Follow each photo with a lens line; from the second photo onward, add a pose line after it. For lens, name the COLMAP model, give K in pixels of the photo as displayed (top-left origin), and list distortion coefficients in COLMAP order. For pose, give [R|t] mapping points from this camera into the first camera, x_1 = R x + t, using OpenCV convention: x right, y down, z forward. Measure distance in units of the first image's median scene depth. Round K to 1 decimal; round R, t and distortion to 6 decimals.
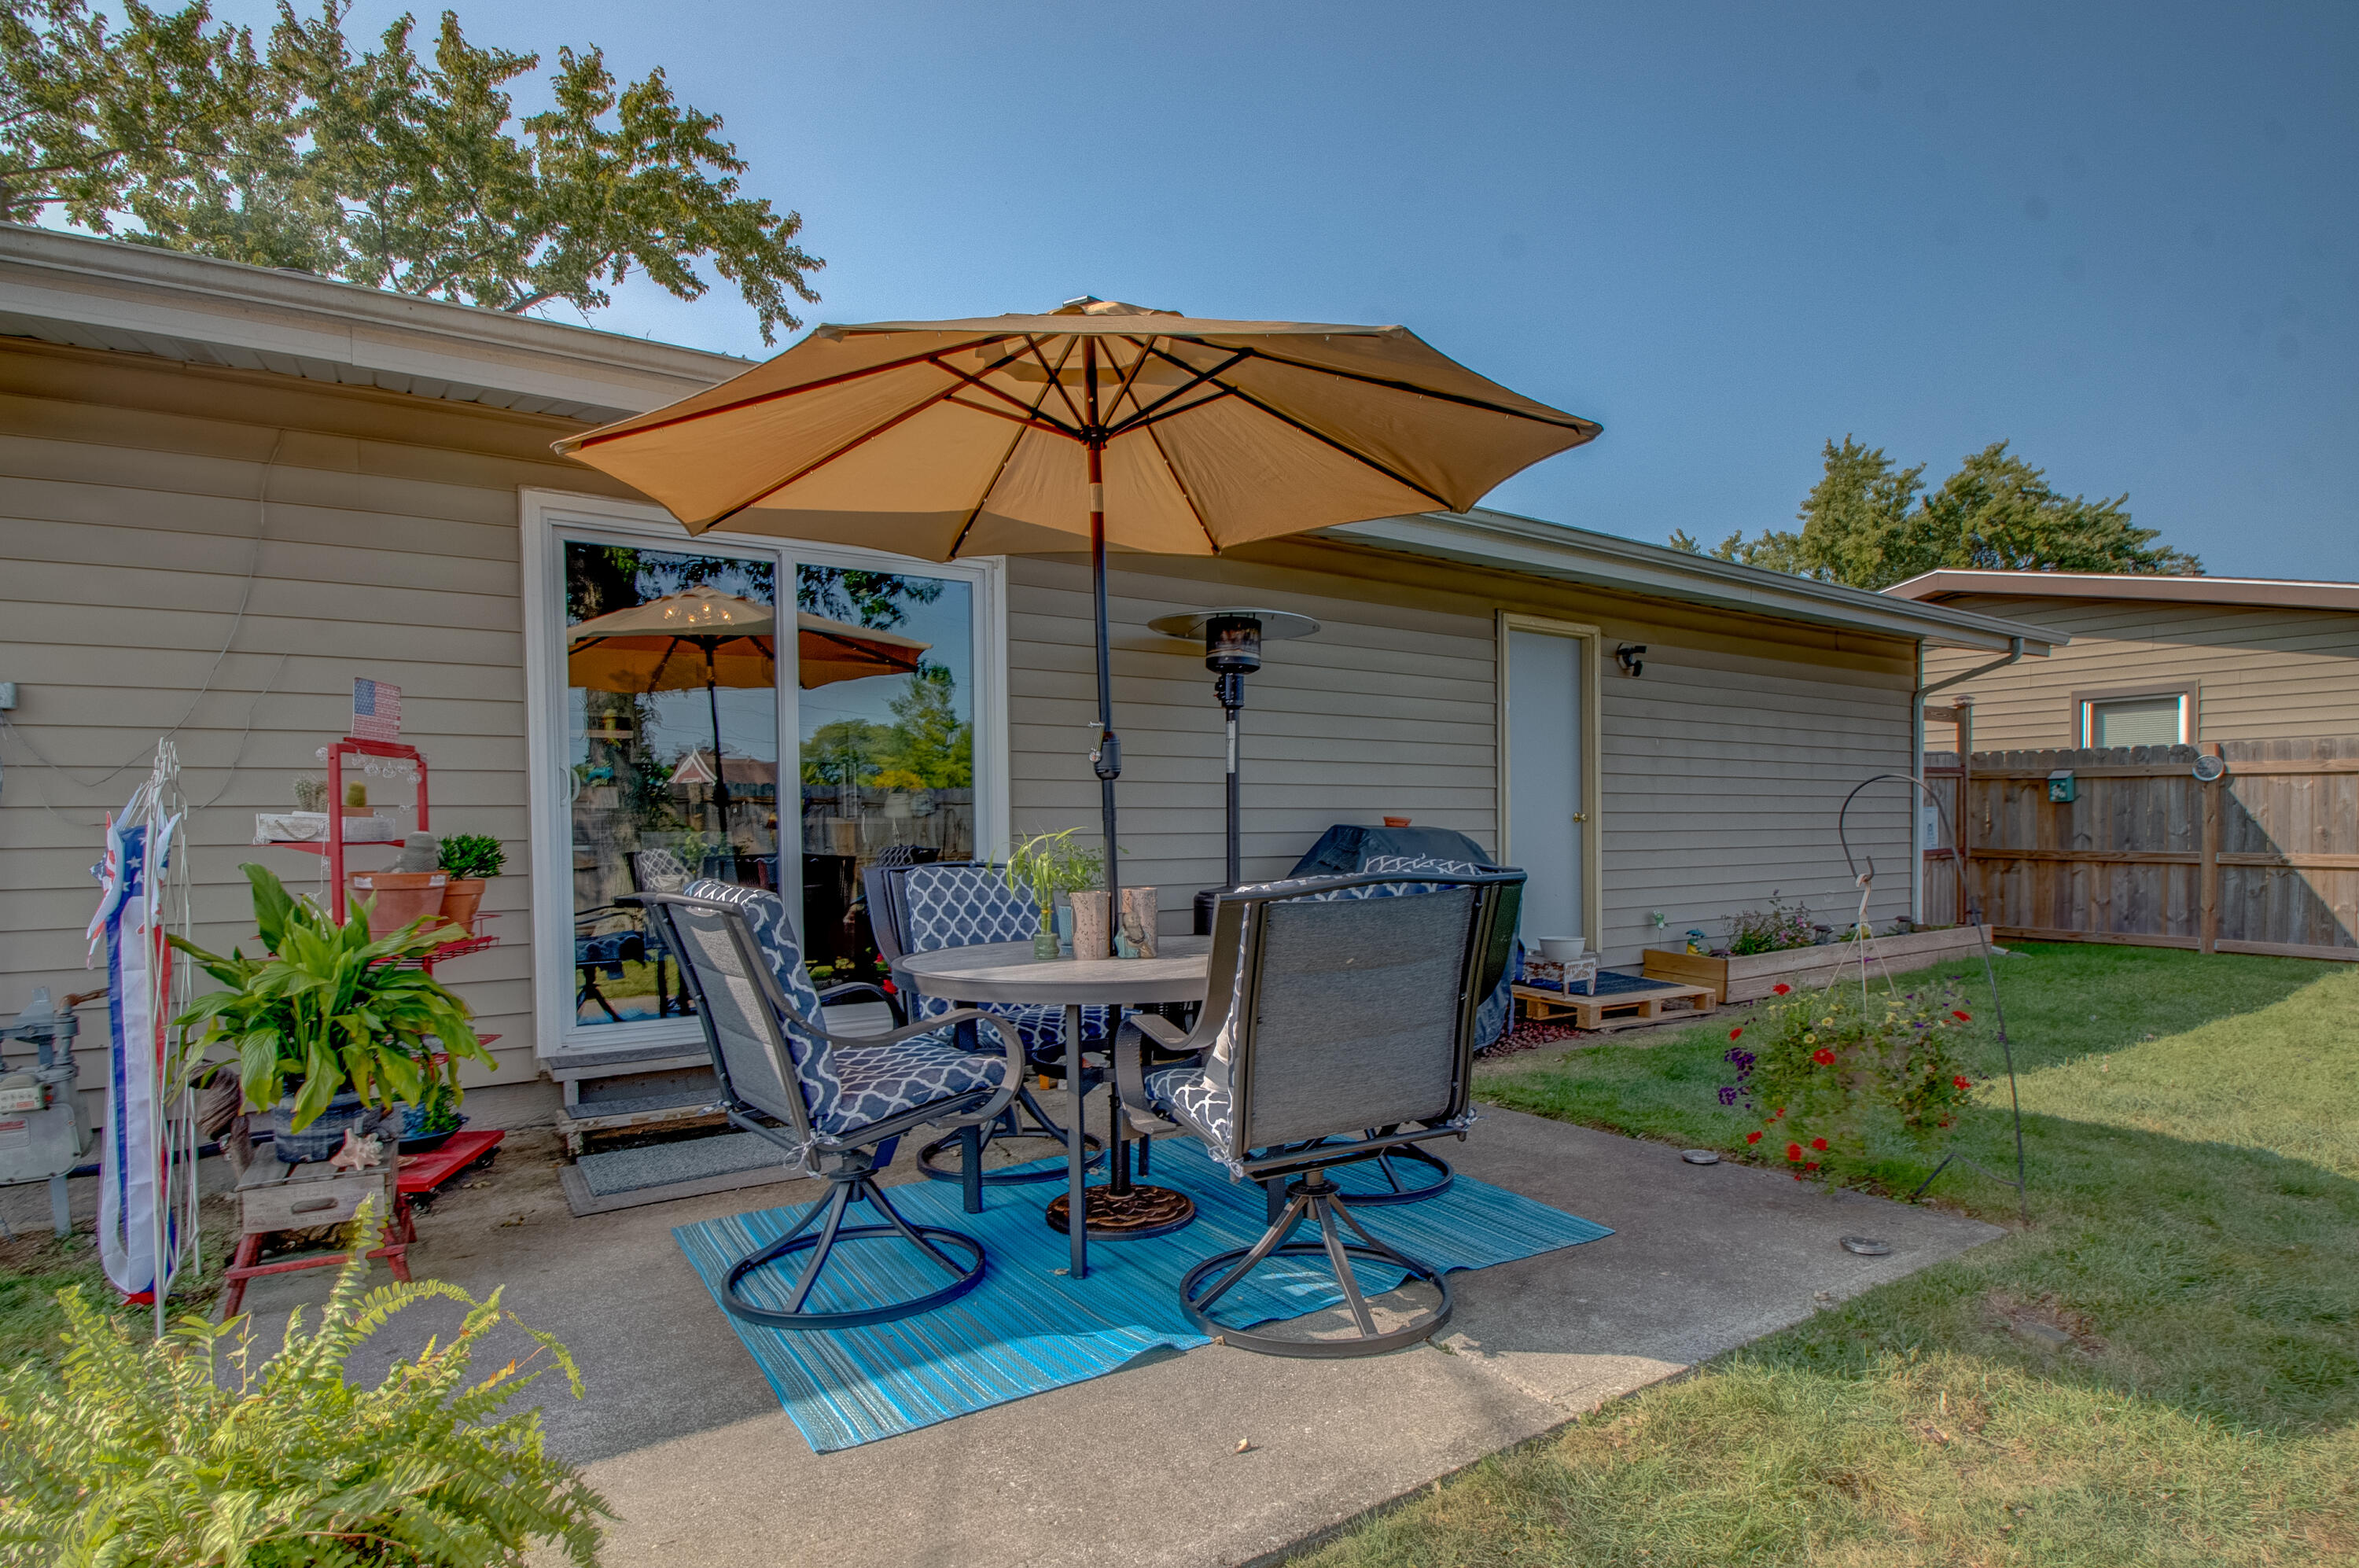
lens RADIAL K [[1244.8, 0, 1185.1], [0, 1244.8, 899.7], [0, 0, 1]] dist [-0.028751, -0.000378]
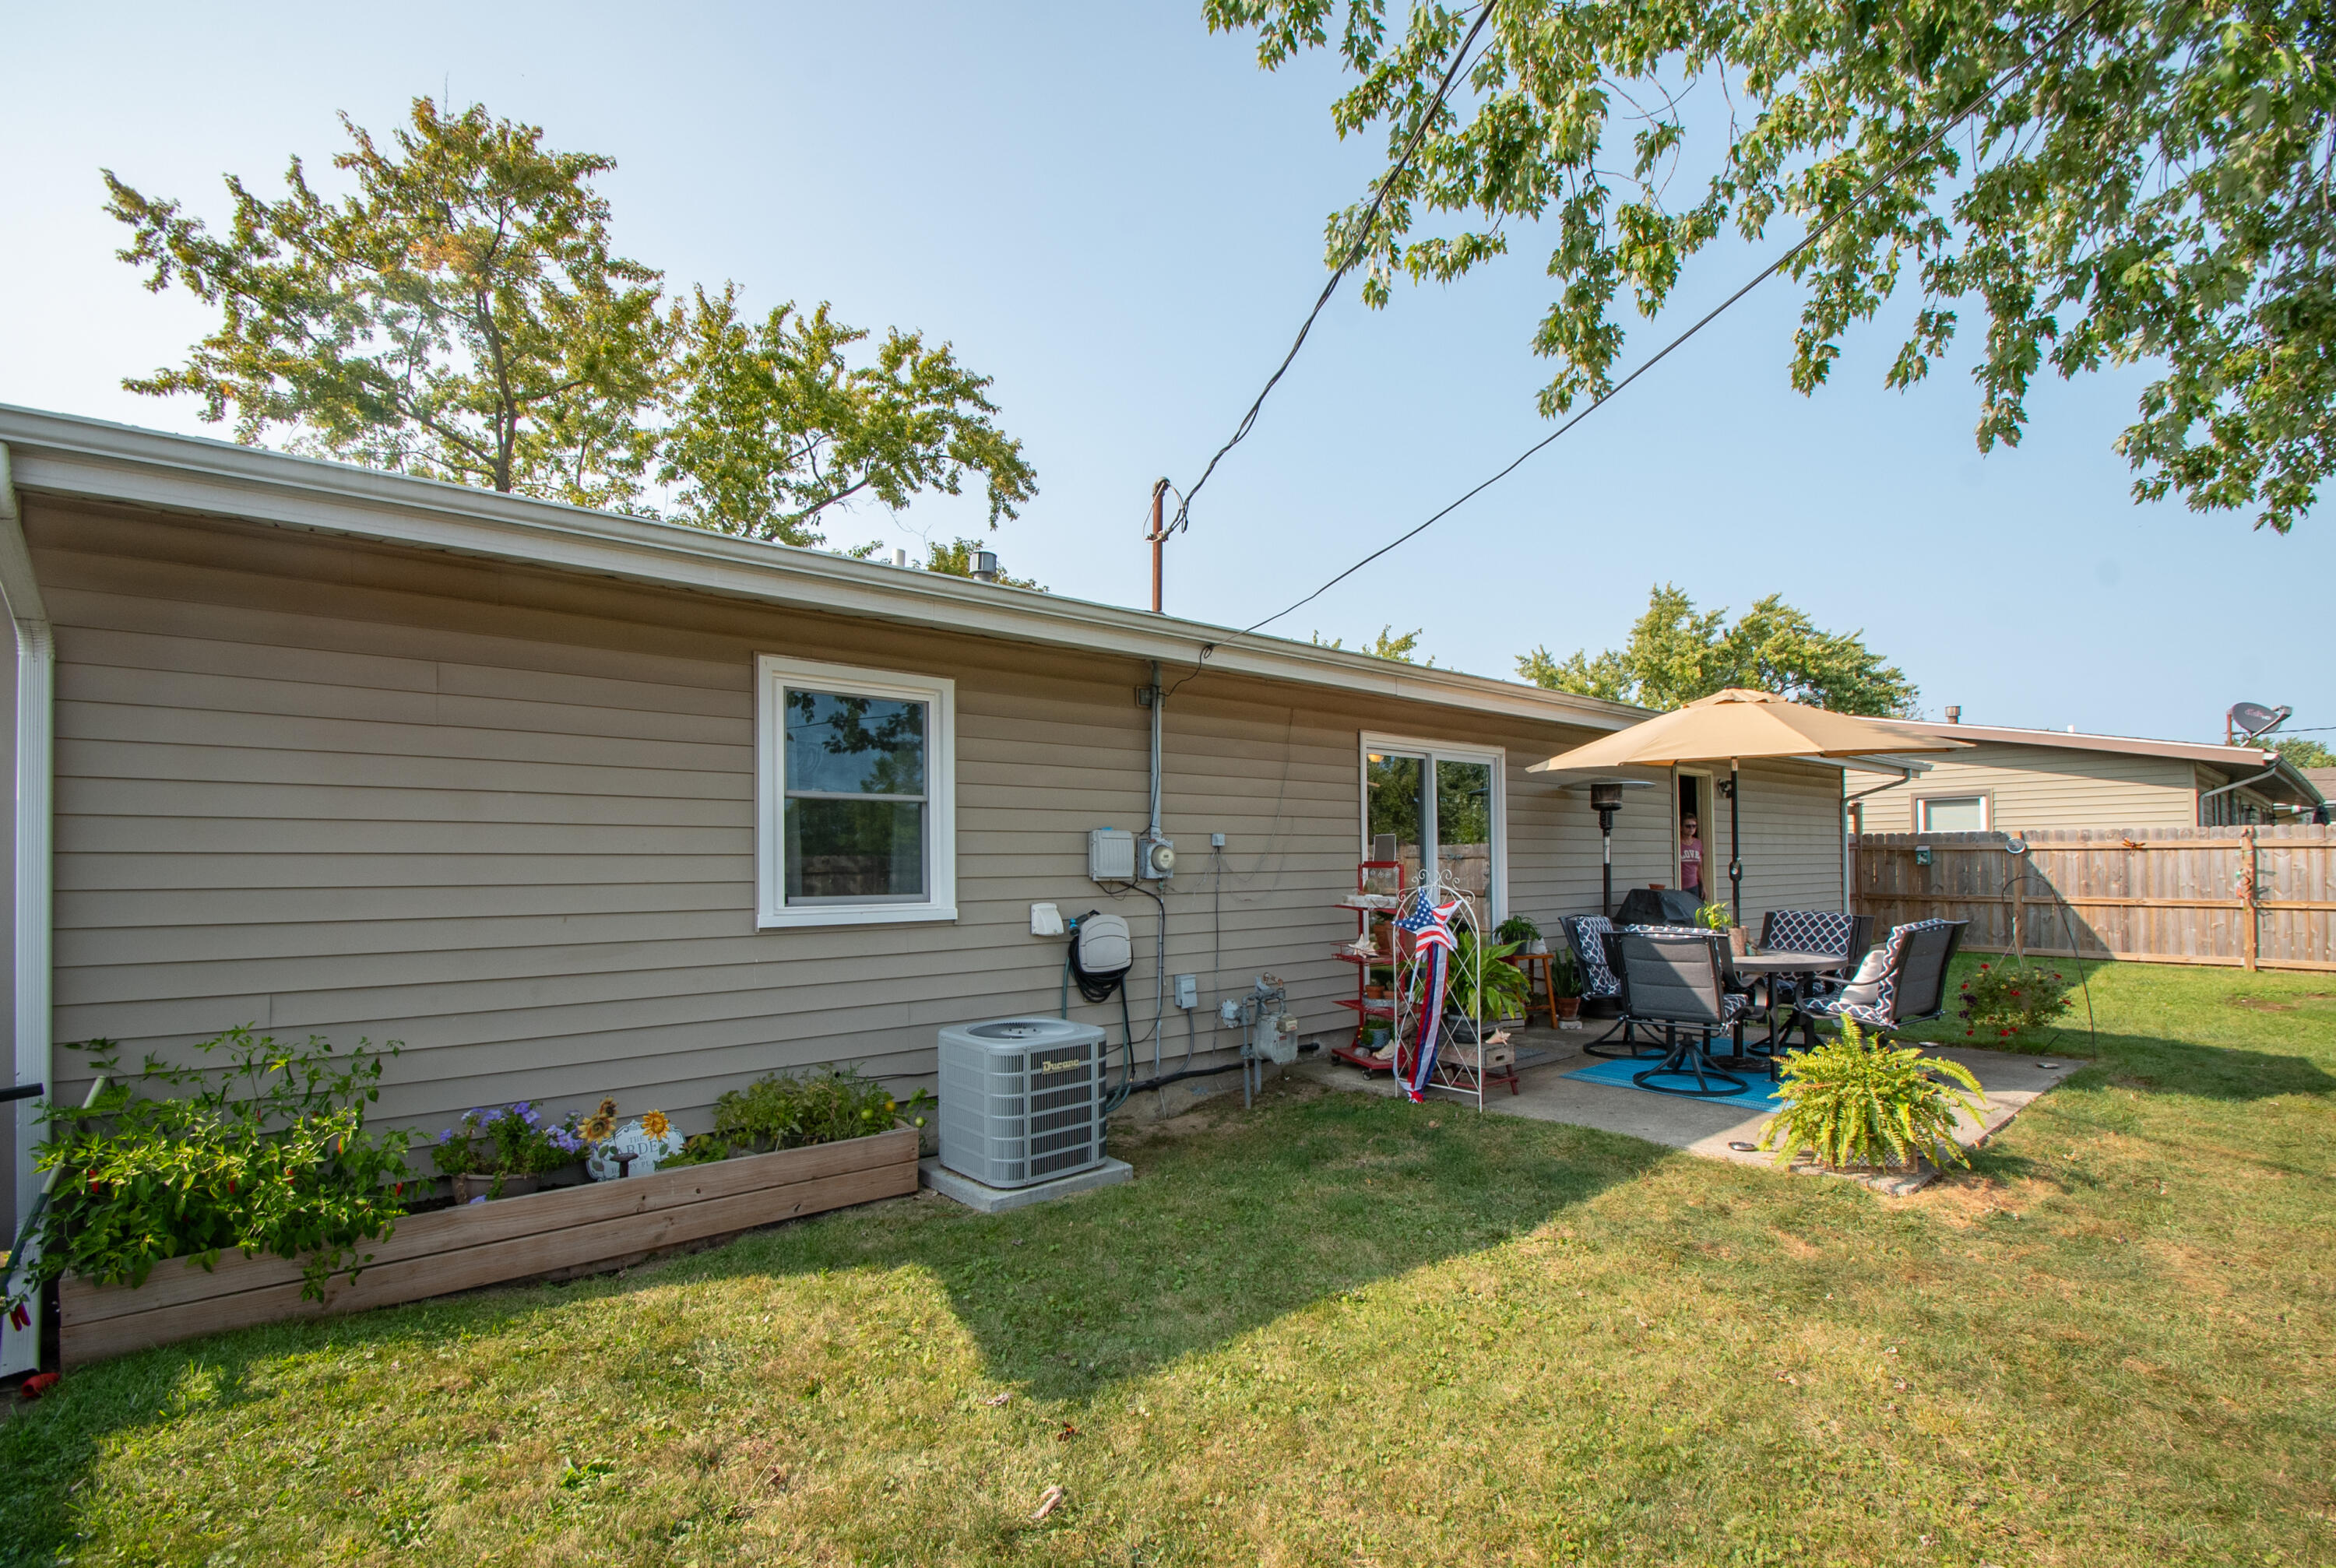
lens RADIAL K [[1065.5, 0, 1207.0], [0, 1065.5, 837.4], [0, 0, 1]] dist [-0.018368, -0.000393]
pose [[0.992607, 0.000326, 0.121374, -0.290748], [0.010330, 0.996141, -0.087159, -0.002818], [-0.120934, 0.087769, 0.988773, -0.198802]]
